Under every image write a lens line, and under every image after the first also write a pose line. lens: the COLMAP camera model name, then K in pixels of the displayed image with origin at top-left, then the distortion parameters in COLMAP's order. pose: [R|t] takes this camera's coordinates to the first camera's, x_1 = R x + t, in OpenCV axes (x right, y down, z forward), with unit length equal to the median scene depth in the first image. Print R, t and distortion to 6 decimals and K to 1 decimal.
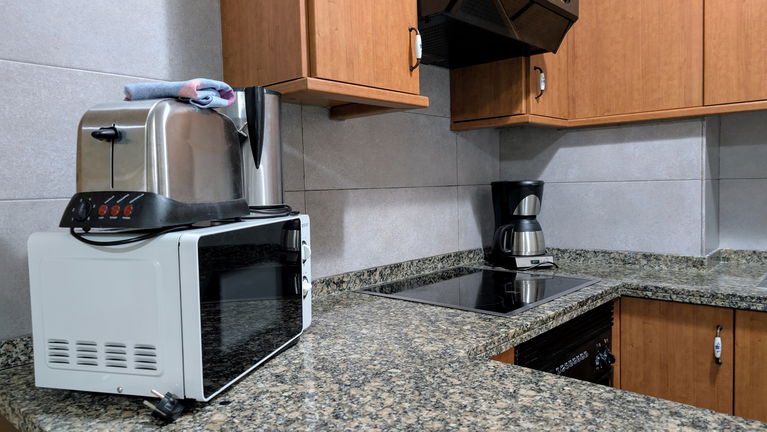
lens RADIAL K [[551.0, 0, 384.9], [0, 551.0, 214.6], [0, 0, 1]] dist [0.004953, -0.009862]
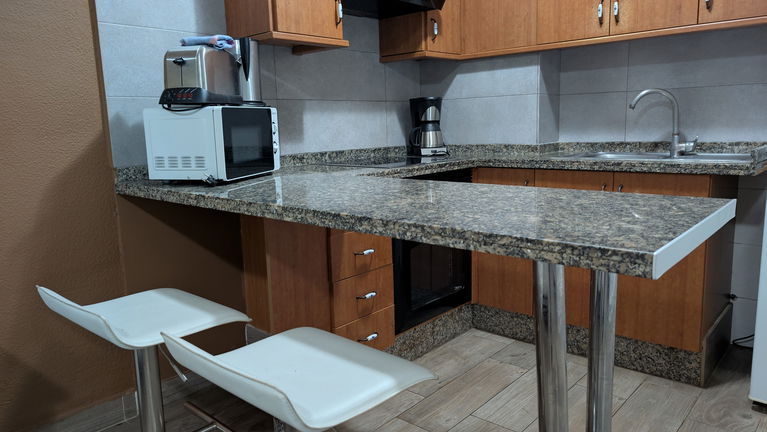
lens RADIAL K [[551.0, 0, 381.8], [0, 551.0, 214.9], [0, 0, 1]] dist [0.004953, -0.009862]
pose [[0.999988, -0.004870, -0.000235, 0.153114], [0.004866, 0.994005, 0.109223, 0.111859], [-0.000298, -0.109222, 0.994017, -0.623131]]
